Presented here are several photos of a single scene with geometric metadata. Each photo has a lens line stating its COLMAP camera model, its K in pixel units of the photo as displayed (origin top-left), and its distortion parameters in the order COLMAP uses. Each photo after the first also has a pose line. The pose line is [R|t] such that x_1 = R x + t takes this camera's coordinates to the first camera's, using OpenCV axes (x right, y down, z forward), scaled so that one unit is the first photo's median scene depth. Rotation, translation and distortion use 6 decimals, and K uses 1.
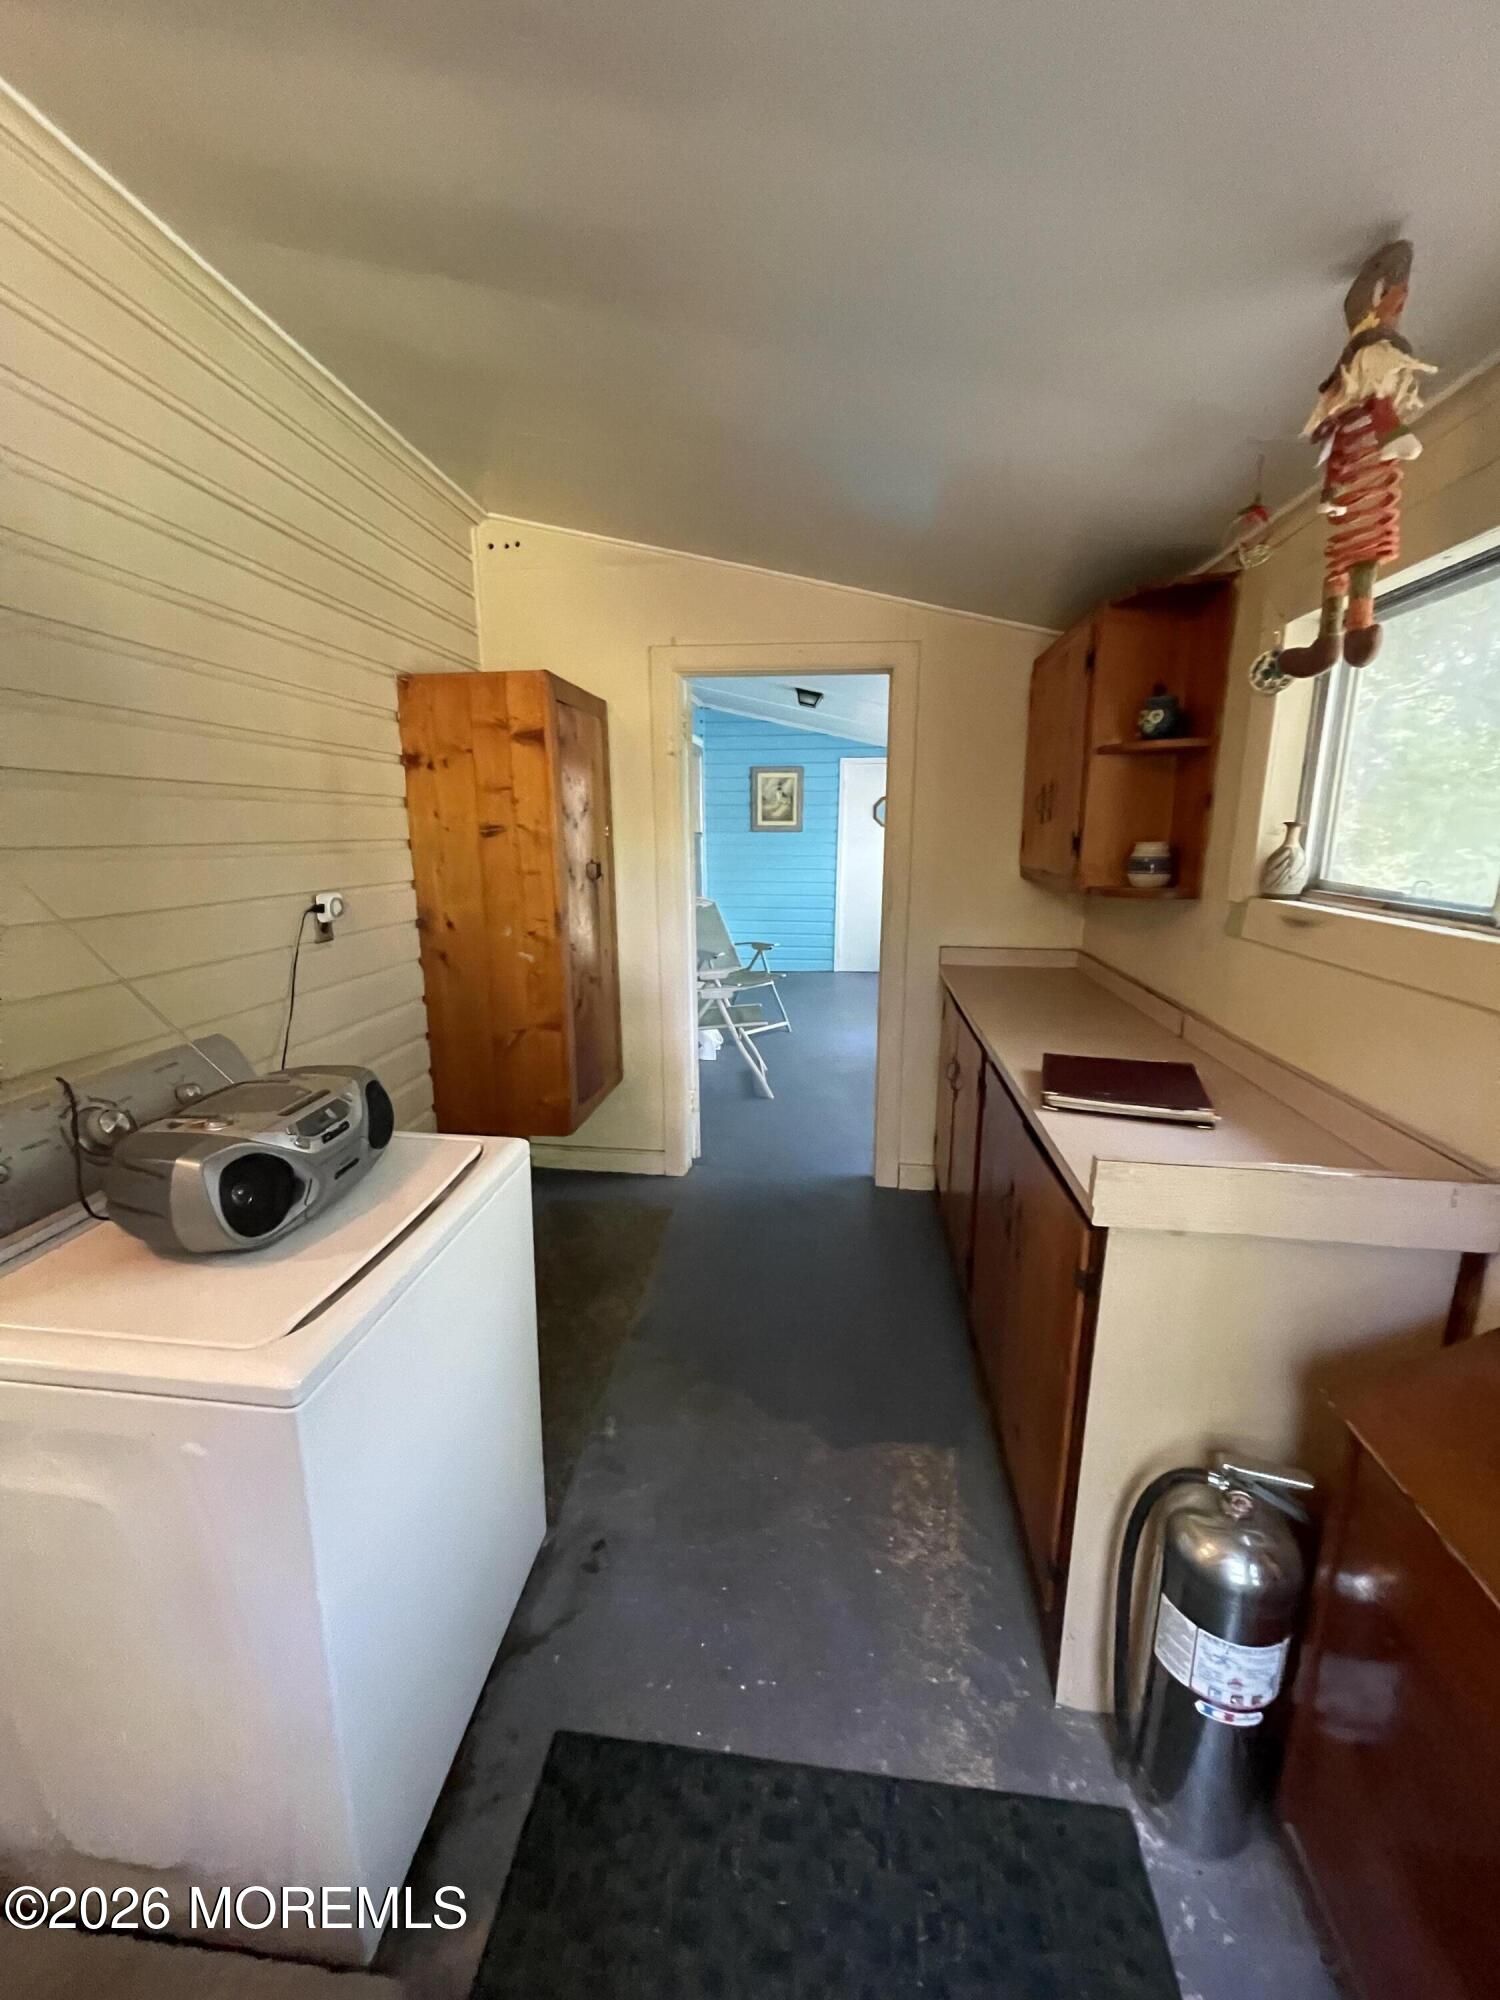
lens RADIAL K [[811.5, 0, 751.0], [0, 811.5, 1005.6], [0, 0, 1]] dist [-0.002294, -0.000929]
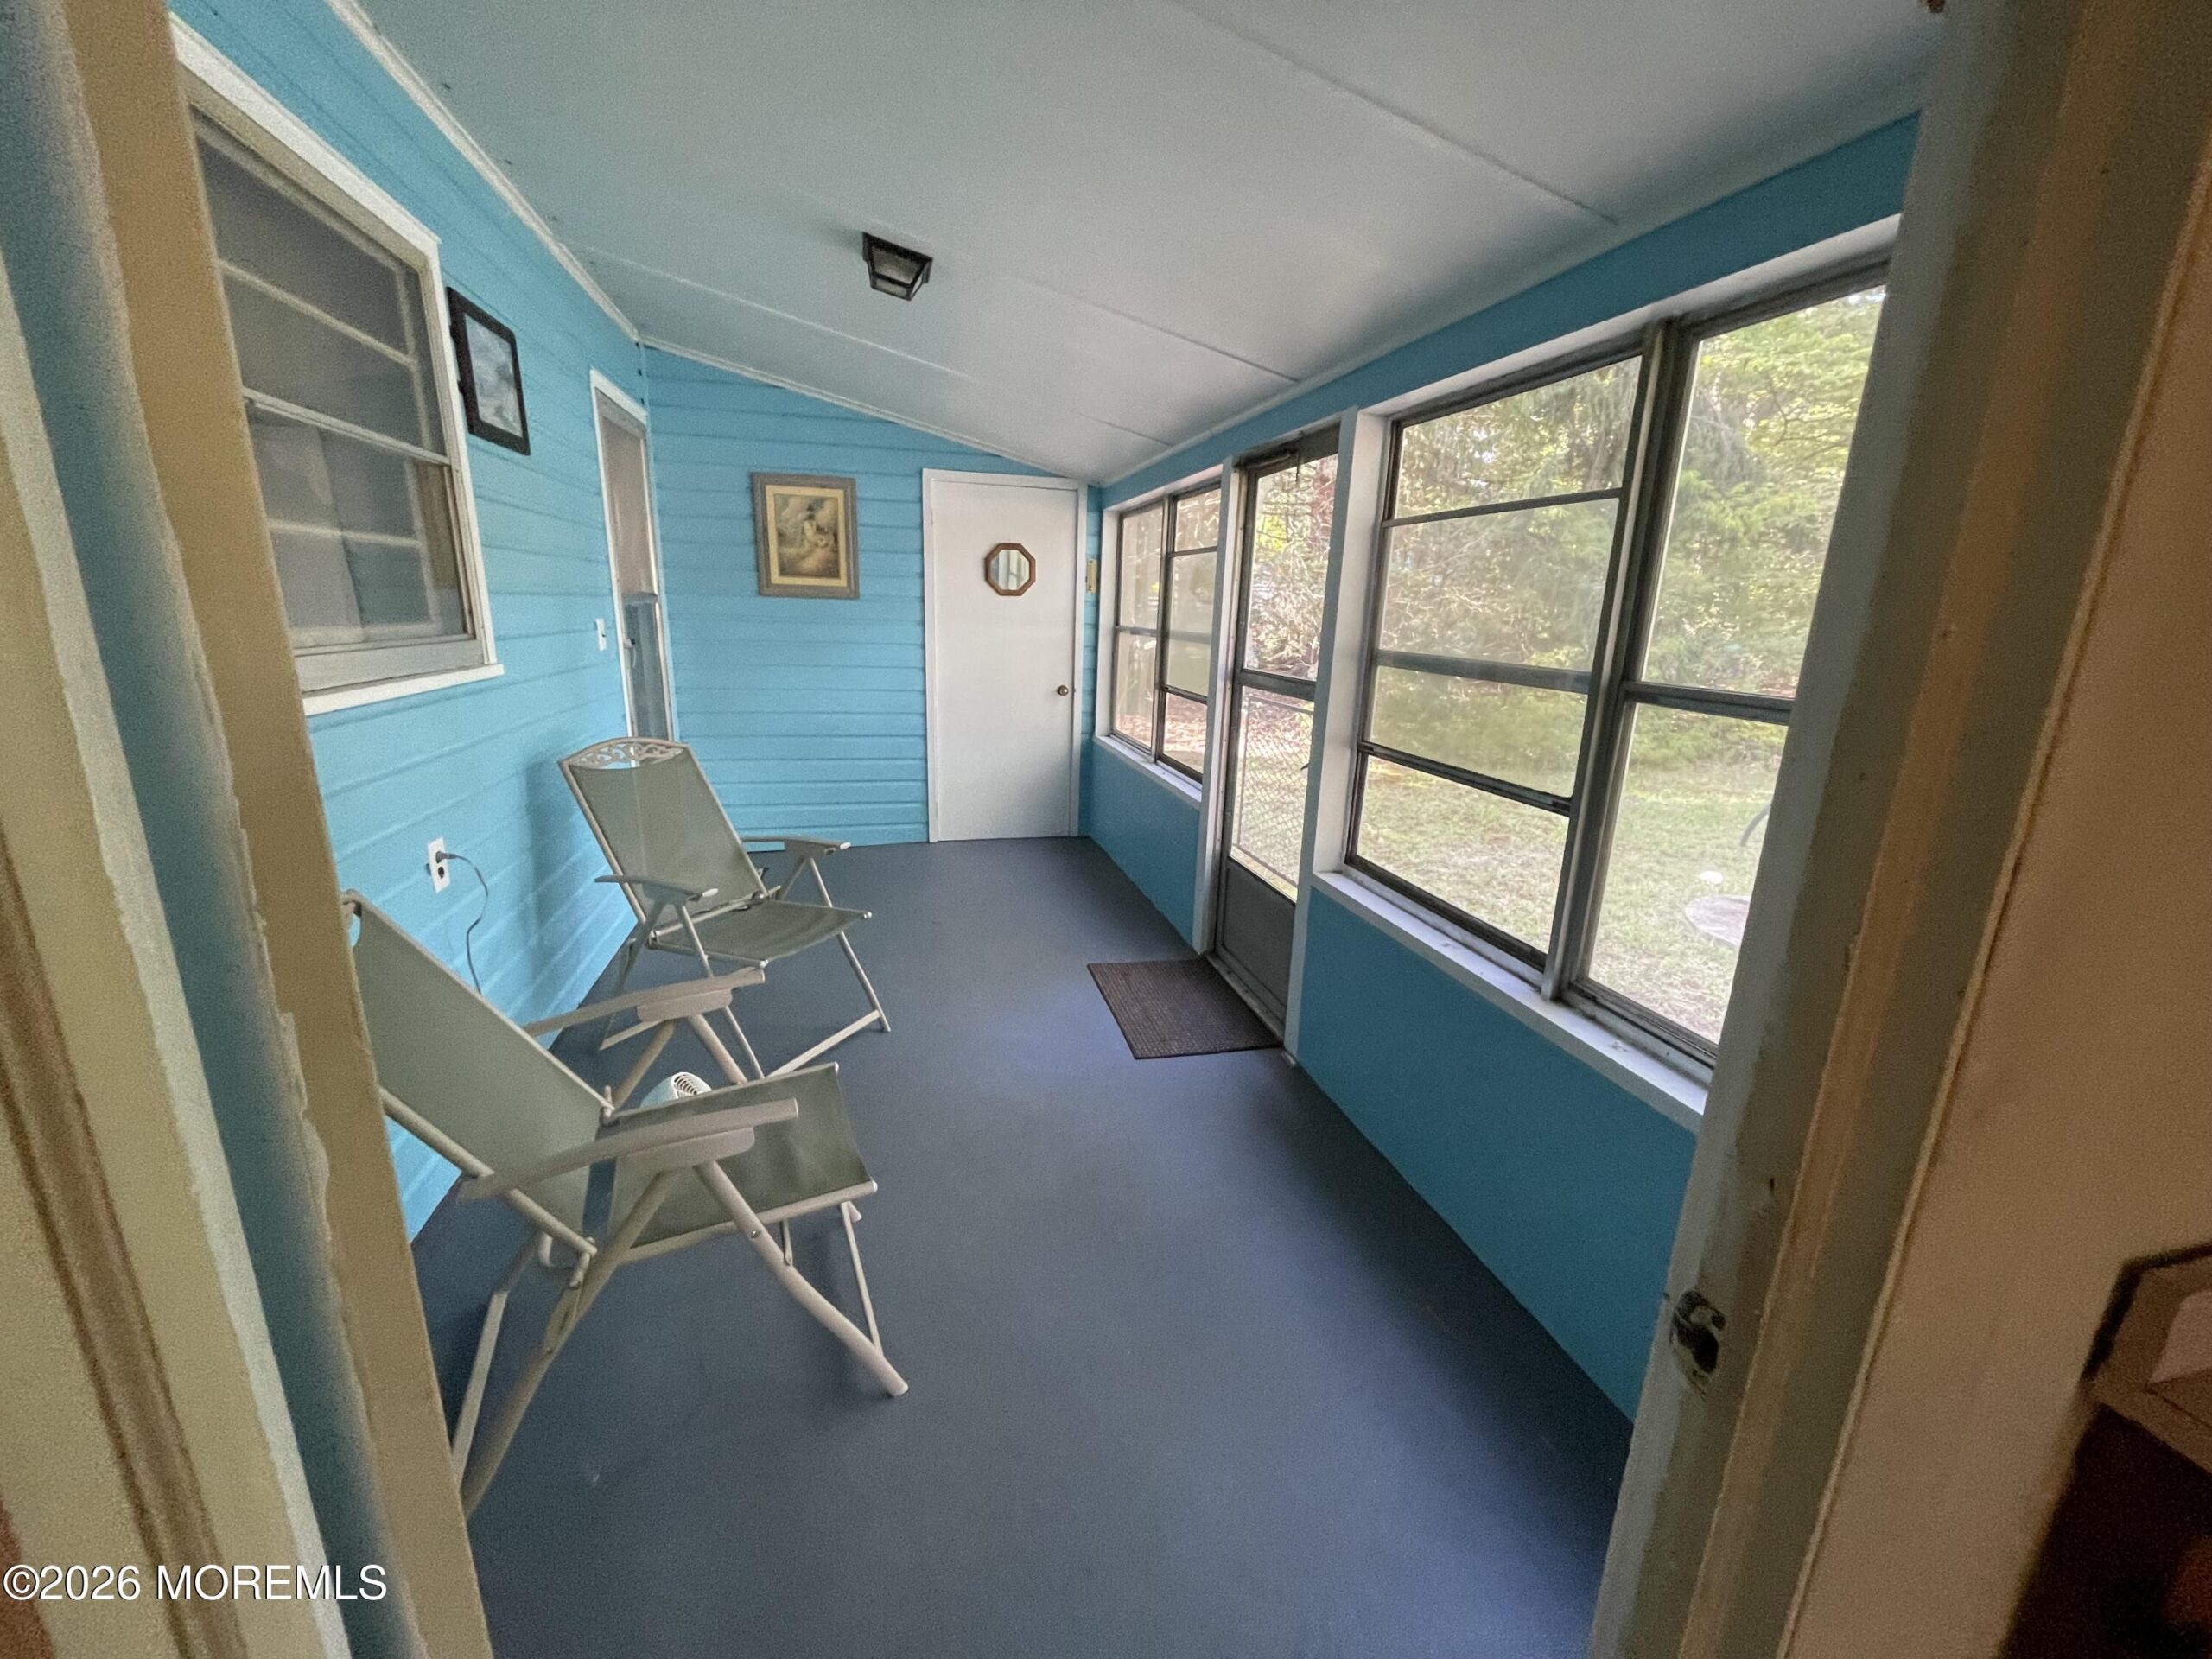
lens RADIAL K [[897.6, 0, 1141.3], [0, 897.6, 832.1], [0, 0, 1]] dist [-0.002294, -0.000929]
pose [[0.920675, -0.066358, 0.384648, -0.006054], [0.054122, 0.997627, 0.042562, -0.071044], [-0.386559, -0.018368, 0.922082, 0.358578]]
